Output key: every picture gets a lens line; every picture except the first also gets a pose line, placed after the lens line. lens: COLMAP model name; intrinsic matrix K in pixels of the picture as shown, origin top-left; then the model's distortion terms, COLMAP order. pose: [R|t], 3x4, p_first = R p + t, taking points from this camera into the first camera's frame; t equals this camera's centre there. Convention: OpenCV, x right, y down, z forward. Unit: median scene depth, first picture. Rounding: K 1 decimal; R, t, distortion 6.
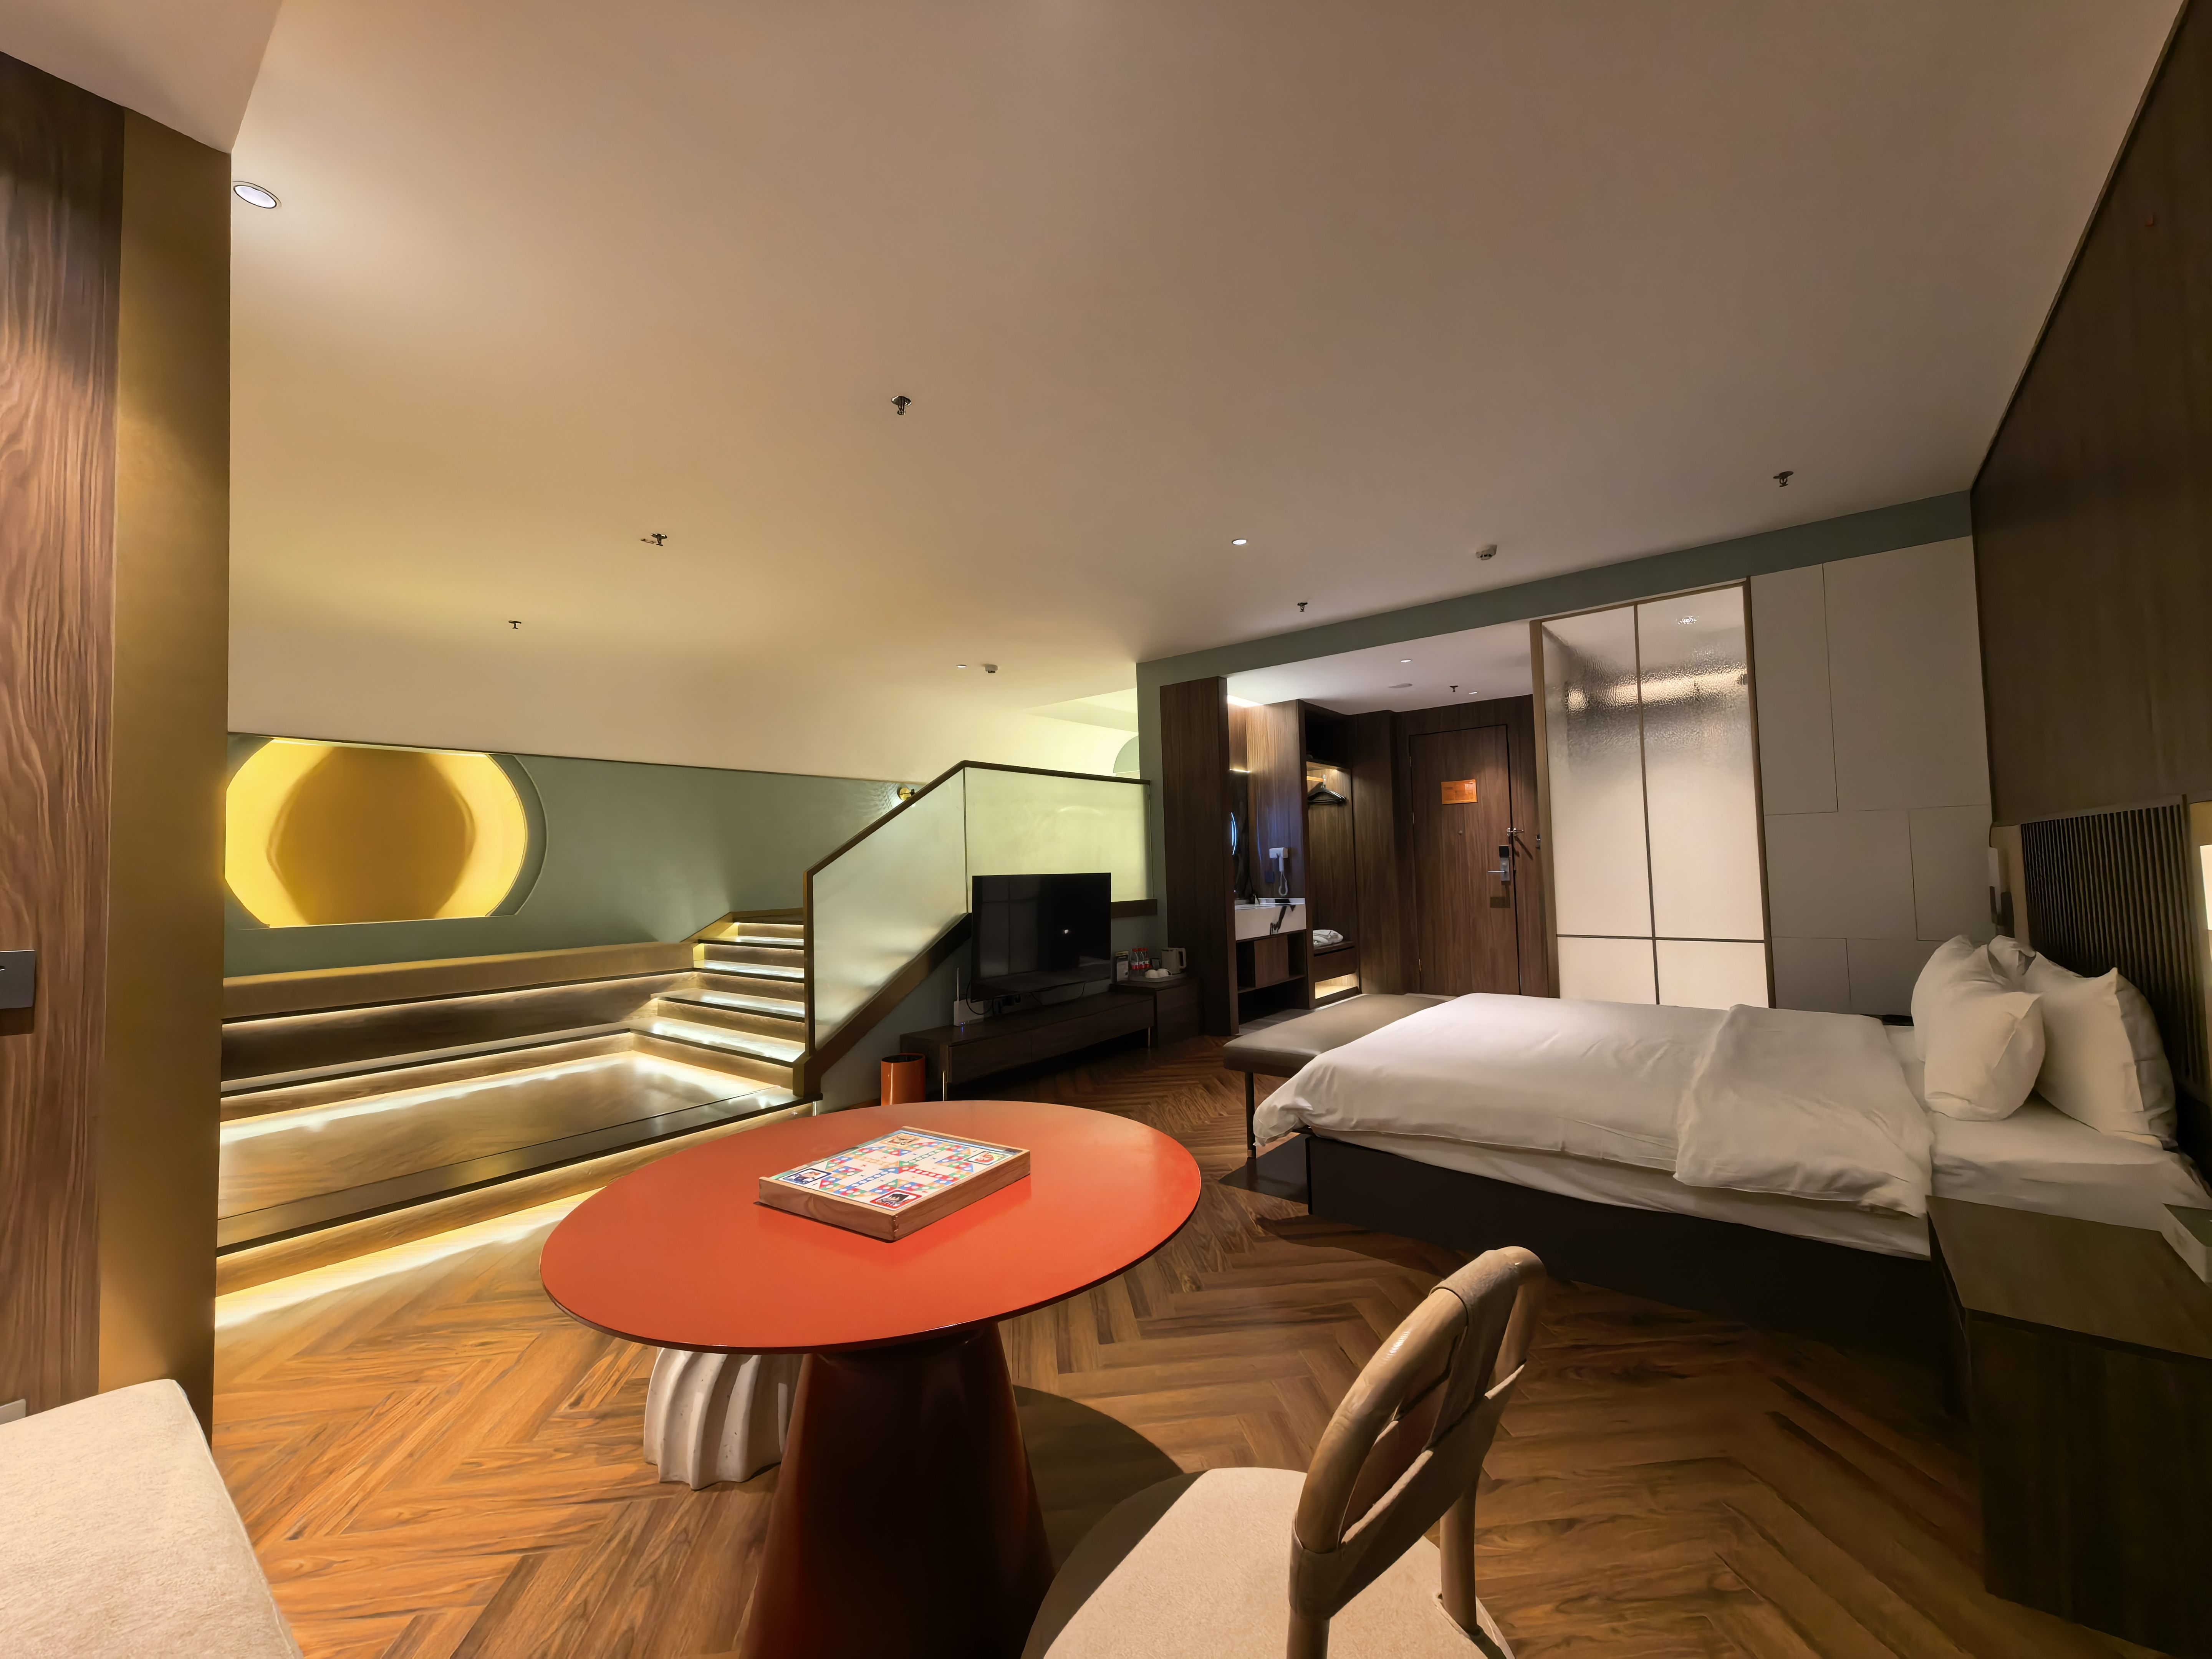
lens RADIAL K [[868.7, 0, 1106.5], [0, 868.7, 825.8], [0, 0, 1]] dist [0.021287, -0.002922]
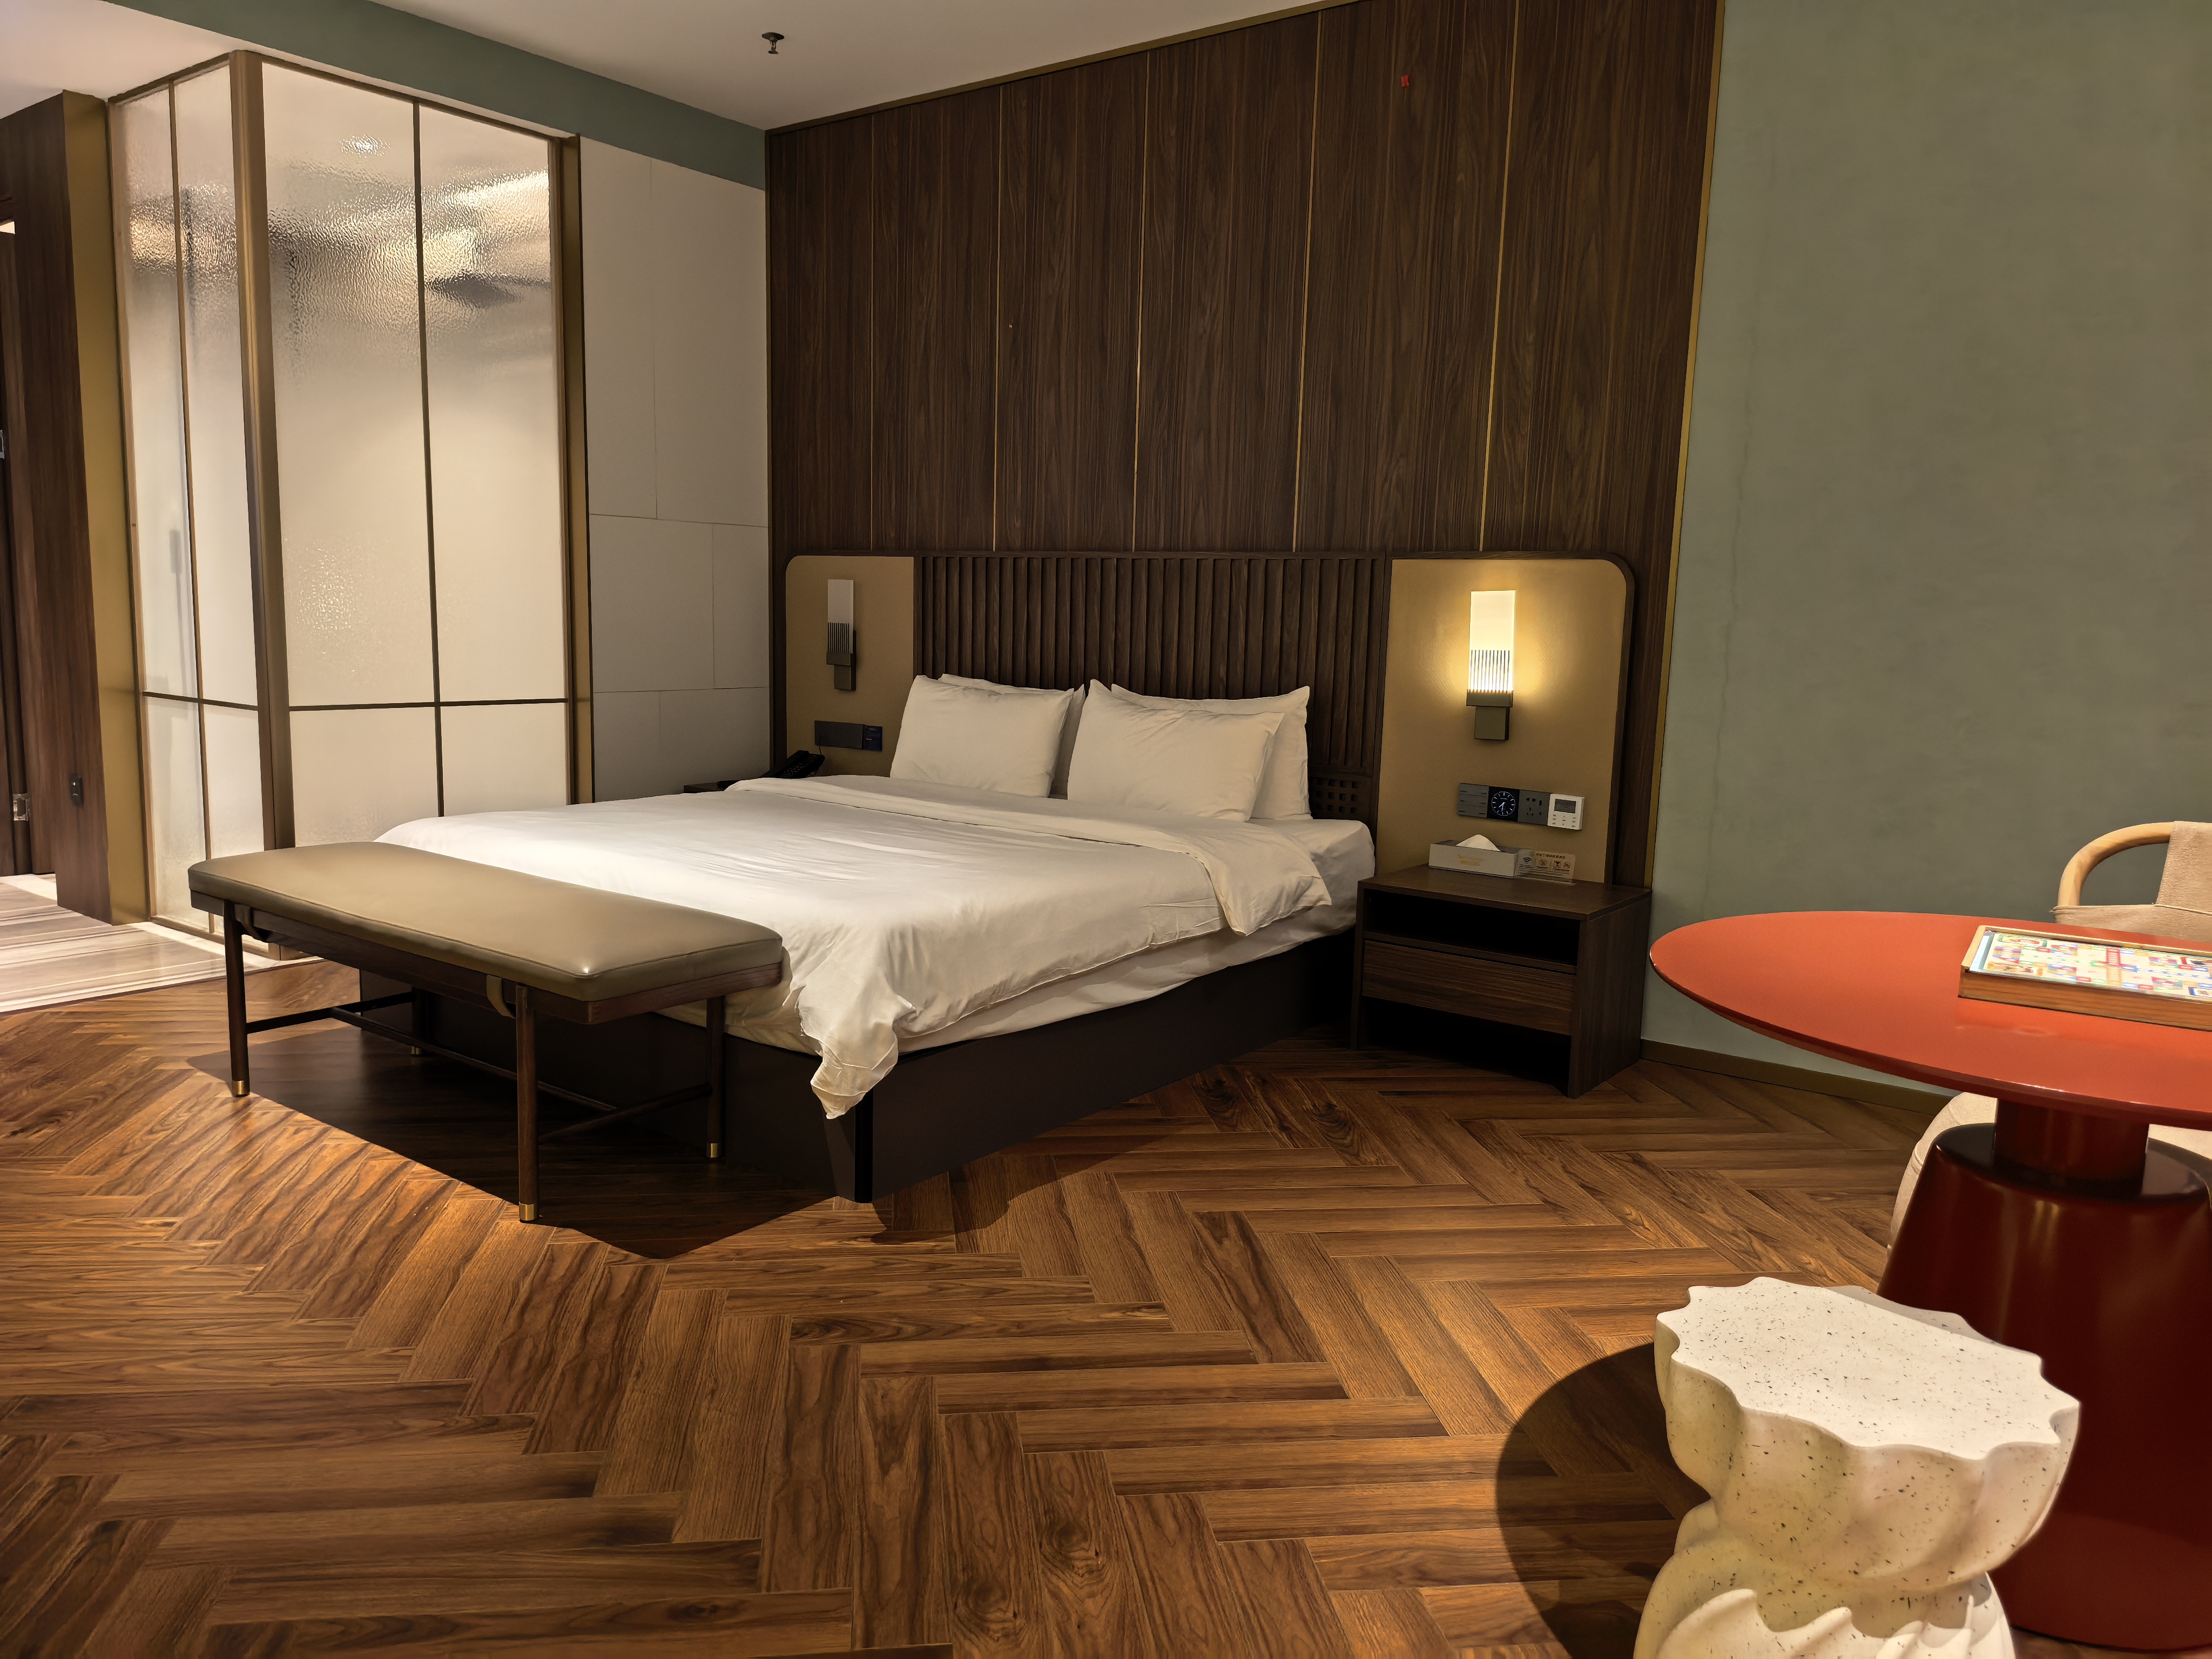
lens RADIAL K [[1577.9, 0, 1101.9], [0, 1577.9, 833.6], [0, 0, 1]] dist [0.071067, -0.089926]
pose [[-0.018415, -0.117463, 0.992906, -0.440074], [-0.075792, 0.990381, 0.115759, 0.052364], [-0.996954, -0.073123, -0.027140, 0.536355]]
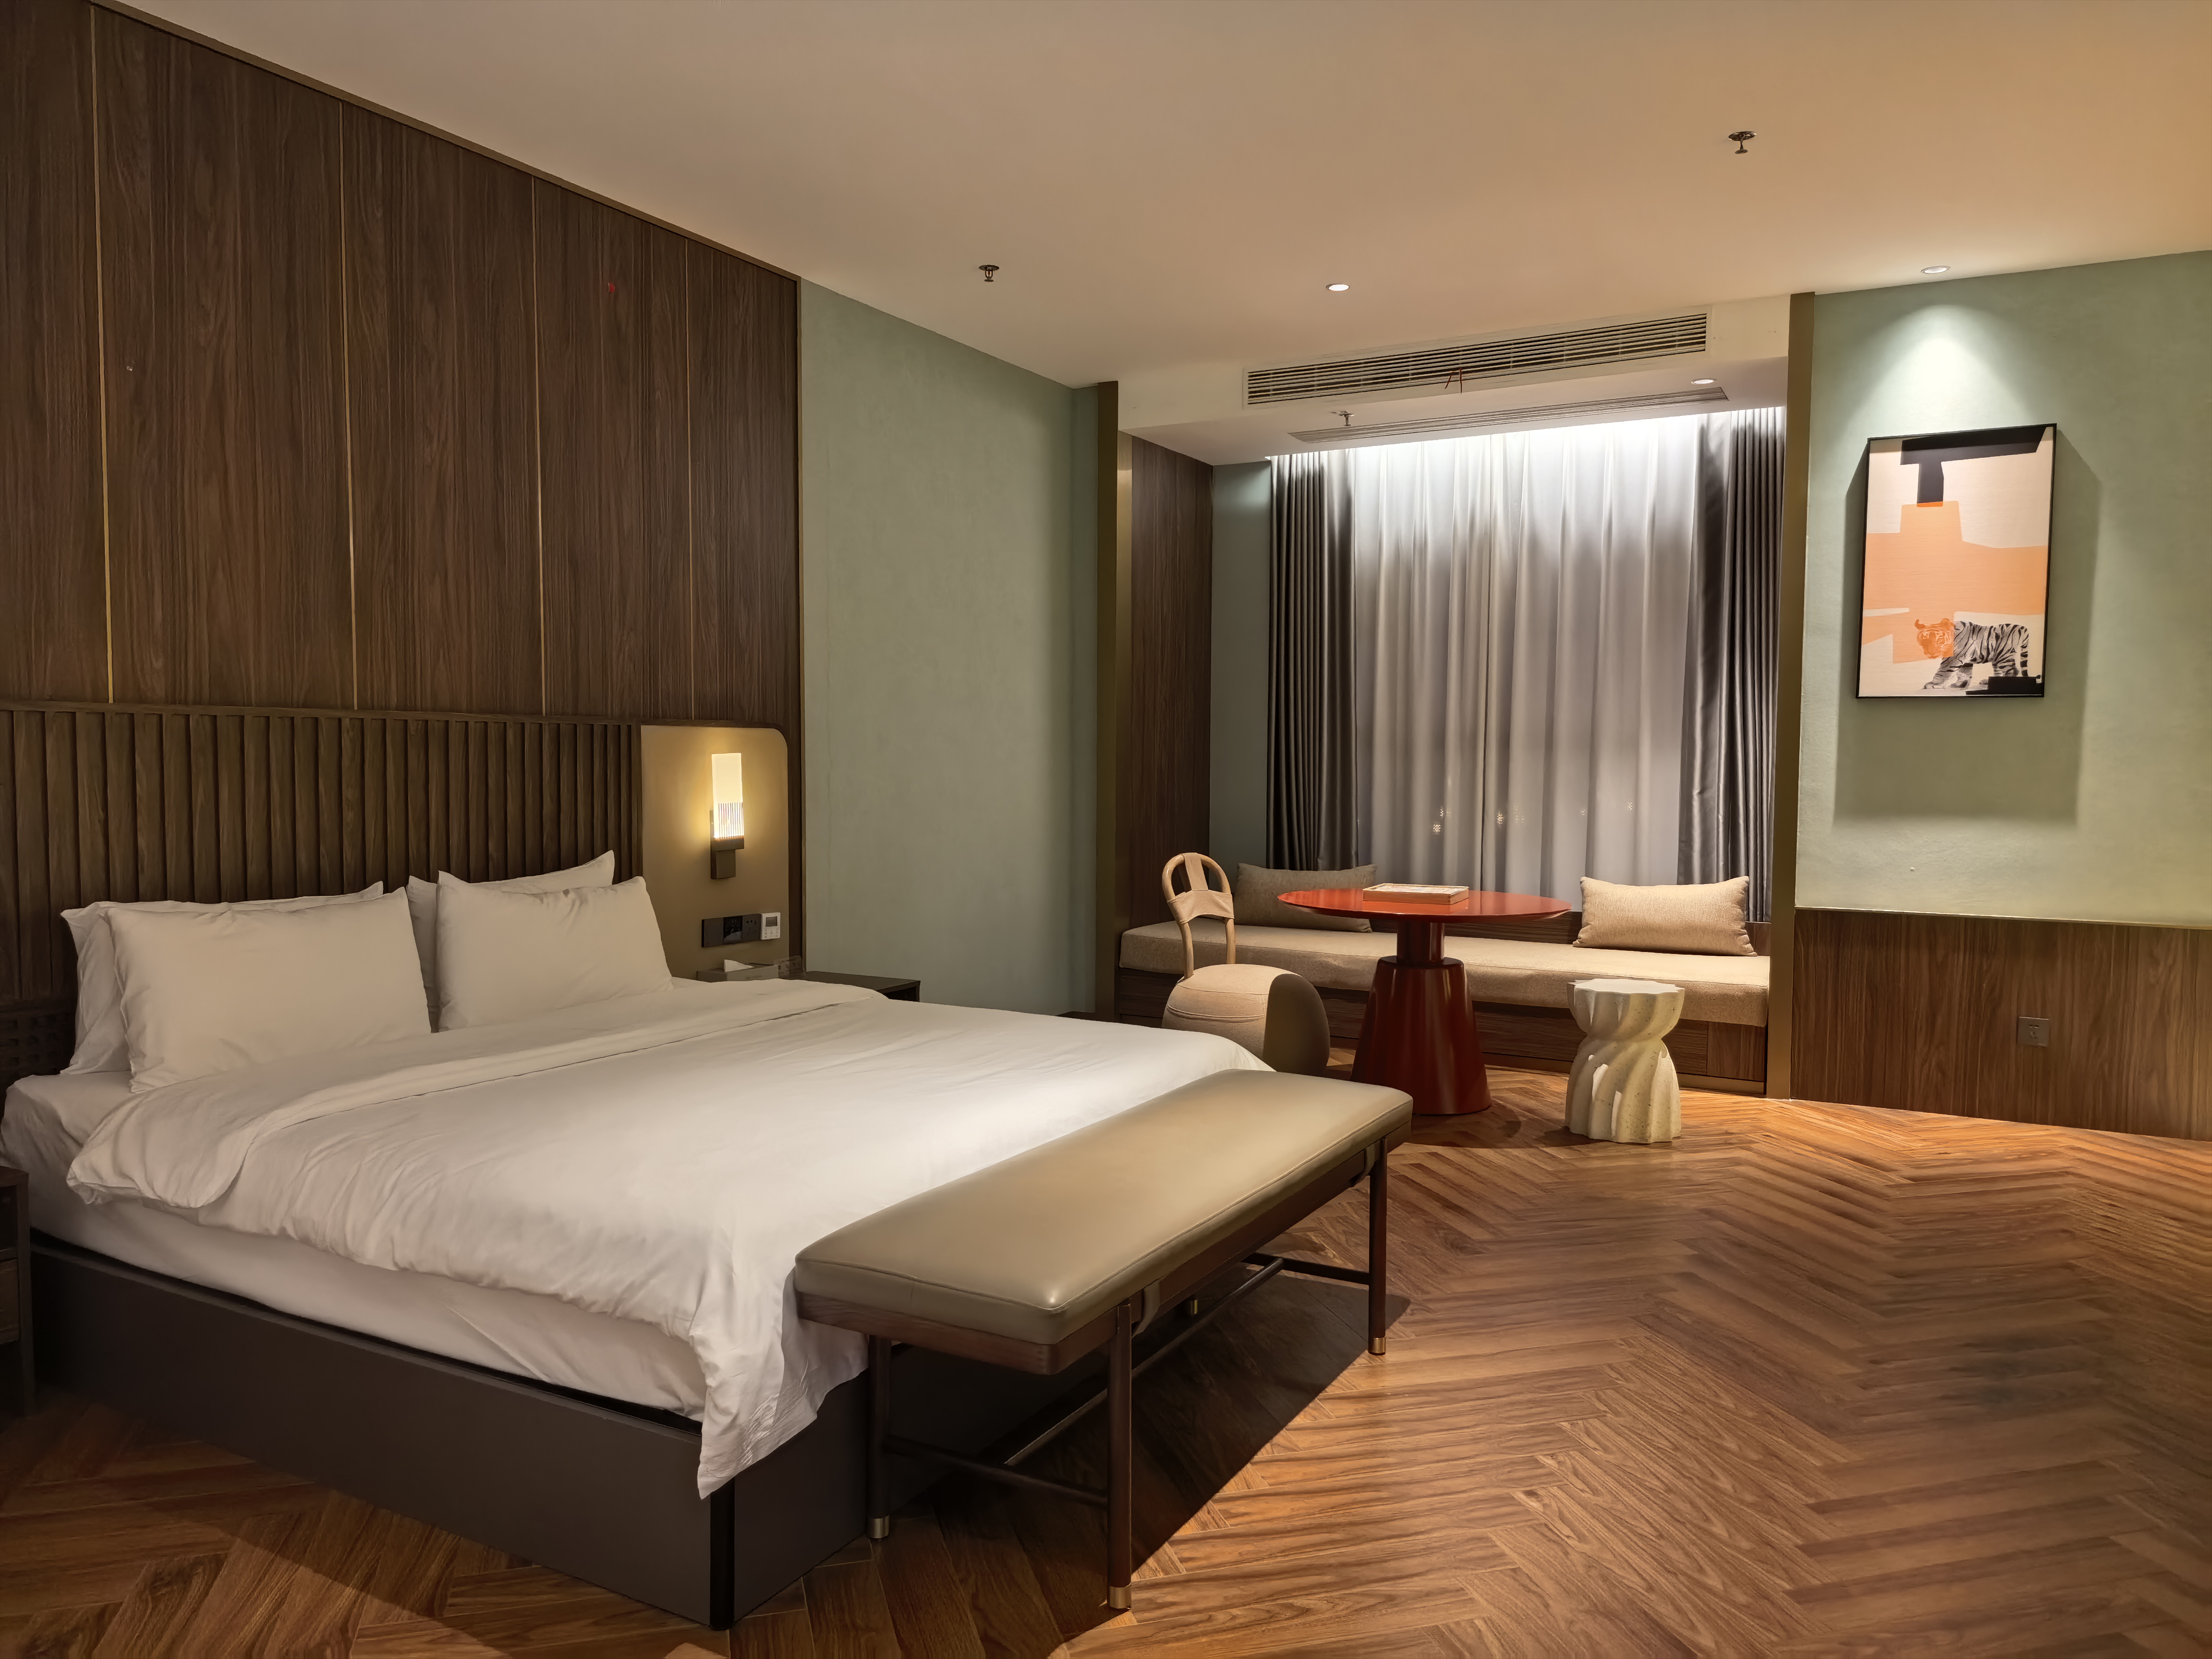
lens RADIAL K [[1577.9, 0, 1101.9], [0, 1577.9, 833.6], [0, 0, 1]] dist [0.071067, -0.089926]
pose [[-0.986612, 0.029872, -0.160326, 0.325990], [0.028909, 0.999547, 0.008334, 0.055417], [0.160503, 0.003587, -0.987029, 1.331427]]
